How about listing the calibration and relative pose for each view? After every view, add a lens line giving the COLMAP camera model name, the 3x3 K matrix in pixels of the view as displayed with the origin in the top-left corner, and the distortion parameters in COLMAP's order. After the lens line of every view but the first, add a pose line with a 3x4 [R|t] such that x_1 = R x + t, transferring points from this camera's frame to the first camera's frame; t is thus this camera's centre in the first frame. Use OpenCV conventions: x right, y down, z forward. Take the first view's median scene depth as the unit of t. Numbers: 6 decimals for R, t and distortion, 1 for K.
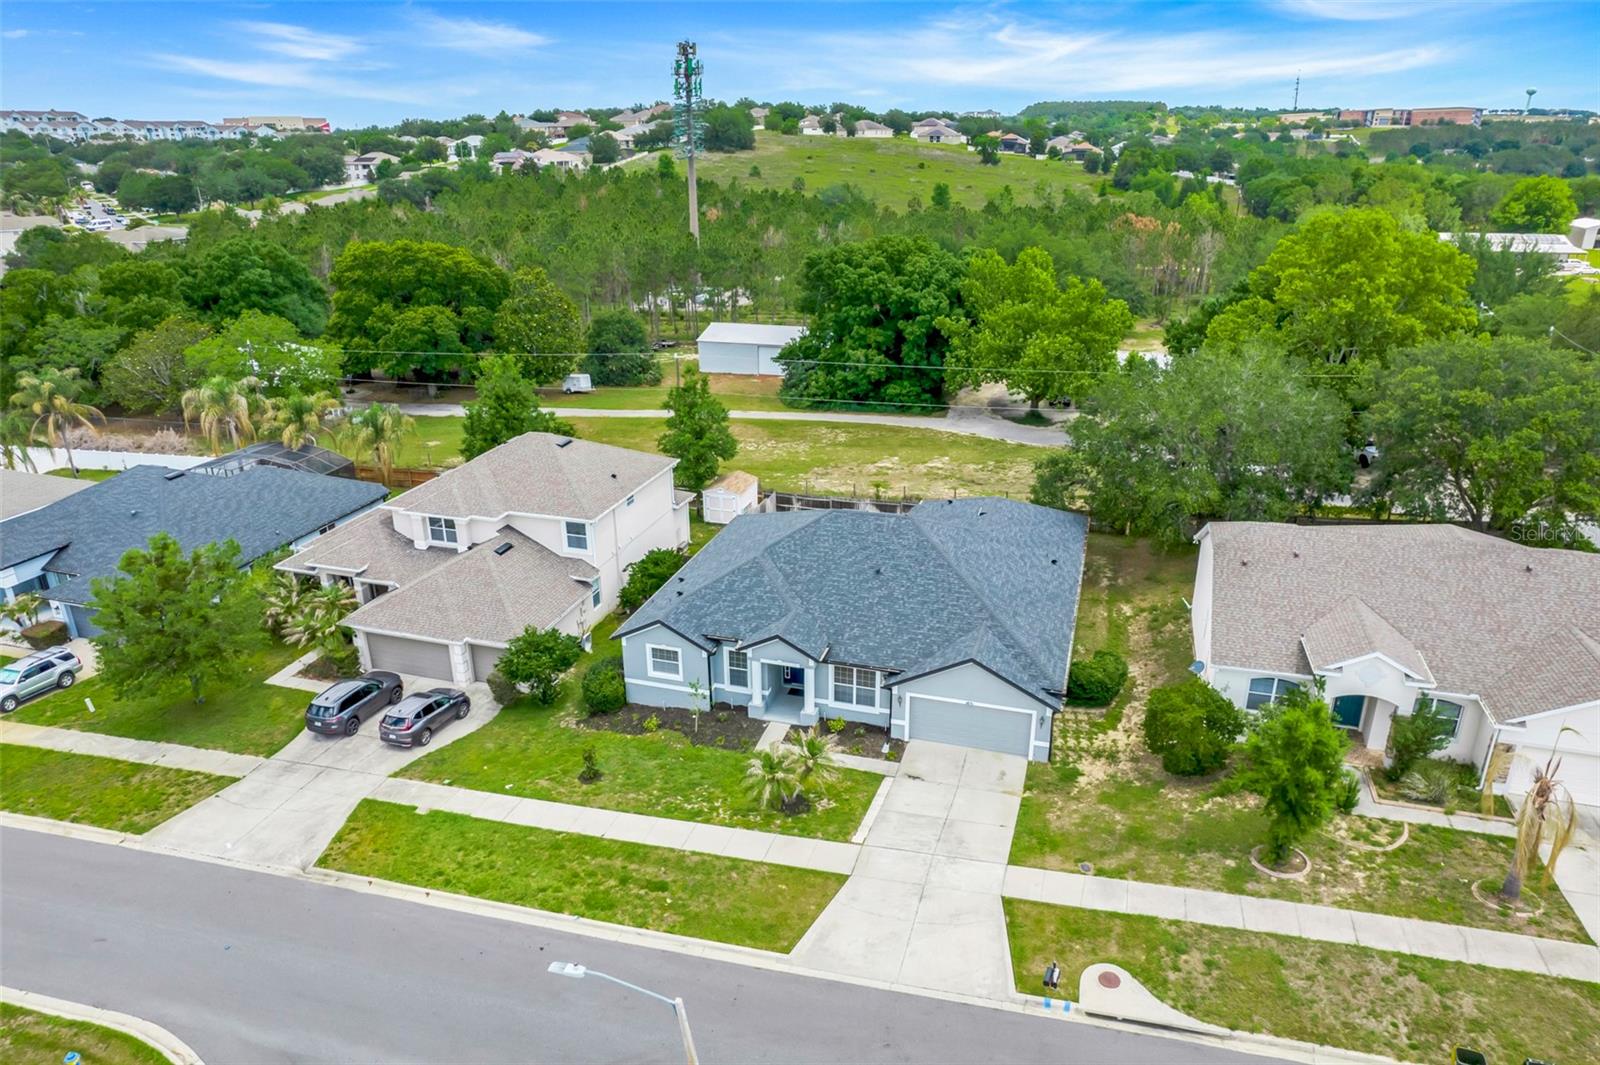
lens RADIAL K [[1047.4, 0, 804.5], [0, 1047.4, 537.0], [0, 0, 1]] dist [-0.077680, 0.067438]
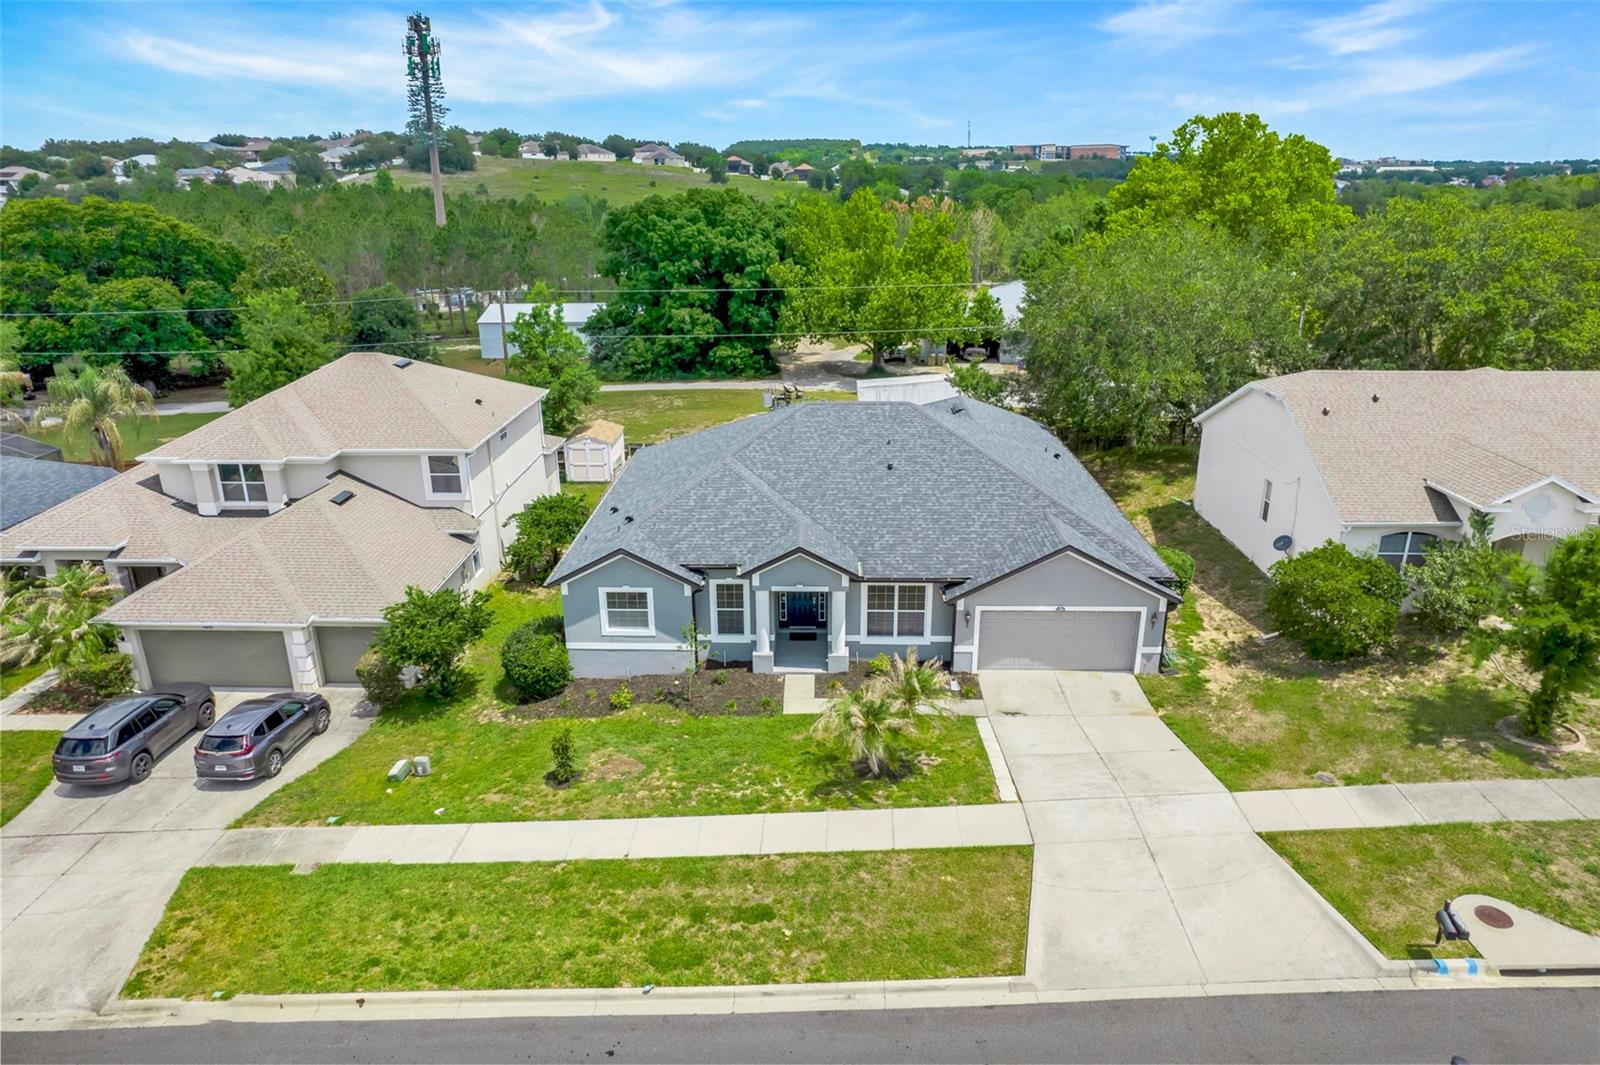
lens RADIAL K [[1025.5, 0, 804.5], [0, 1025.5, 534.0], [0, 0, 1]] dist [-0.080902, 0.077498]
pose [[0.962921, -0.087993, 0.255031, -0.172429], [0.097101, 0.995001, -0.023324, 0.086500], [-0.251704, 0.047223, 0.966652, 0.268231]]
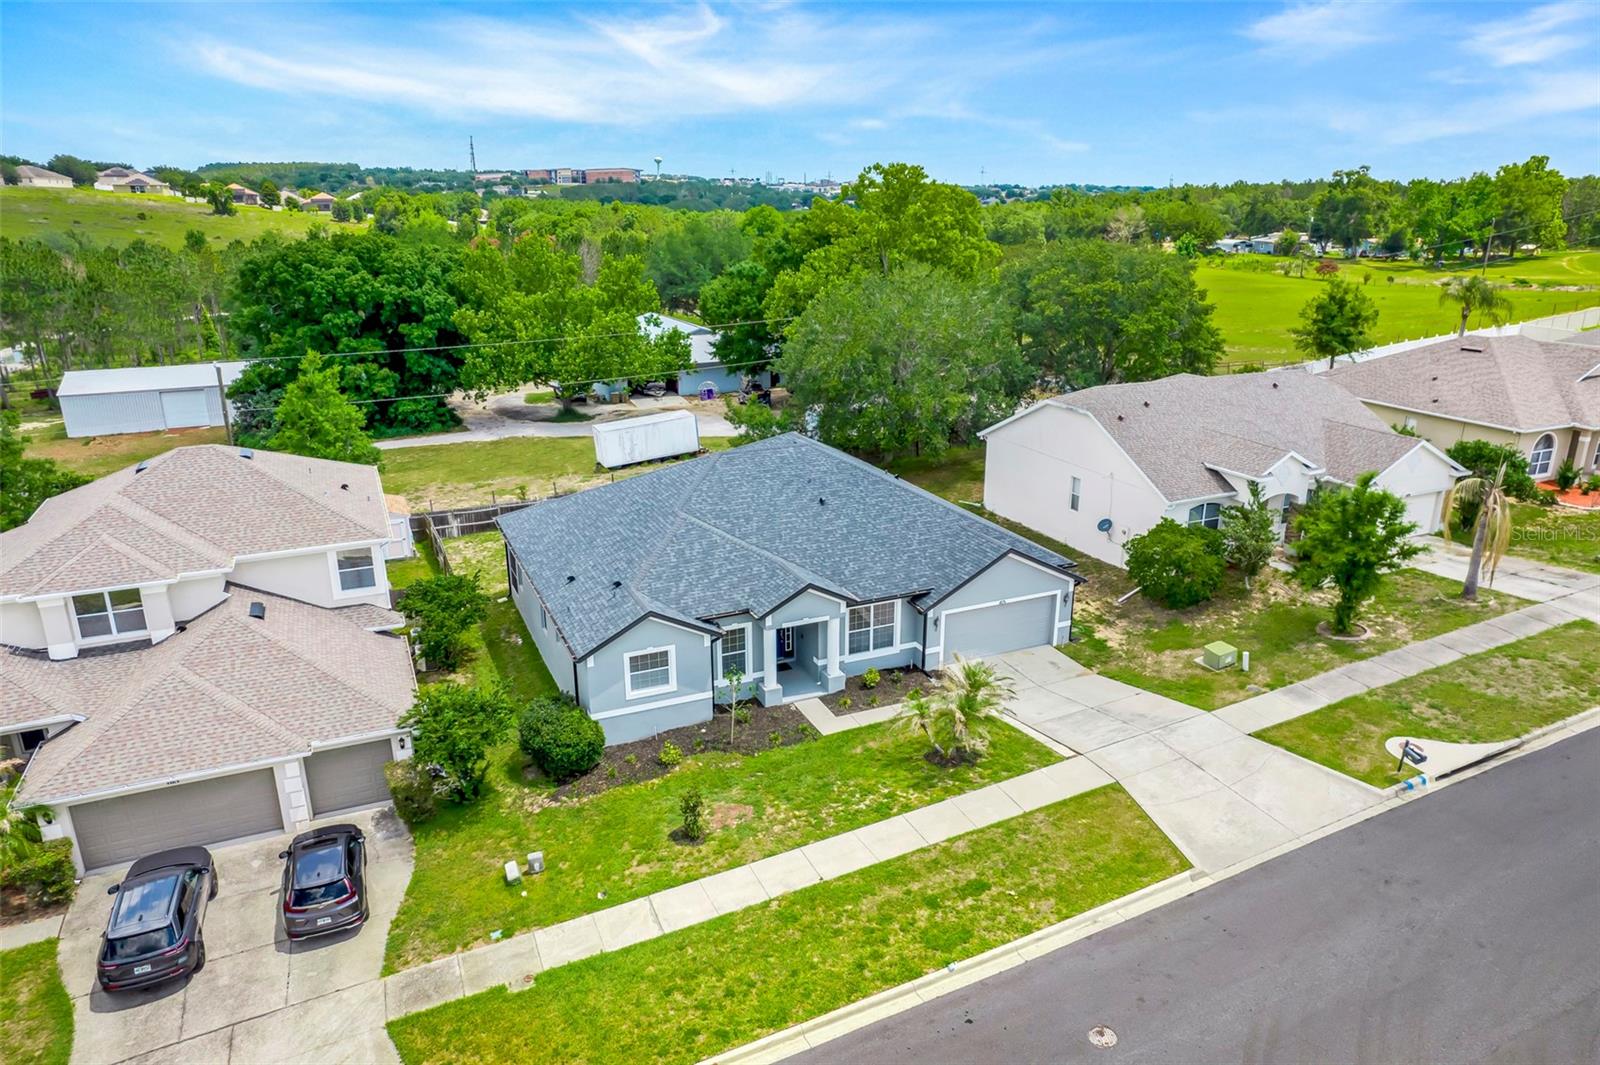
lens RADIAL K [[1047.4, 0, 804.5], [0, 1047.4, 537.0], [0, 0, 1]] dist [-0.077680, 0.067438]
pose [[0.748276, -0.200904, 0.632235, -0.447407], [0.238142, 0.970864, 0.026659, 0.031708], [-0.619170, 0.130613, 0.774318, 0.325180]]
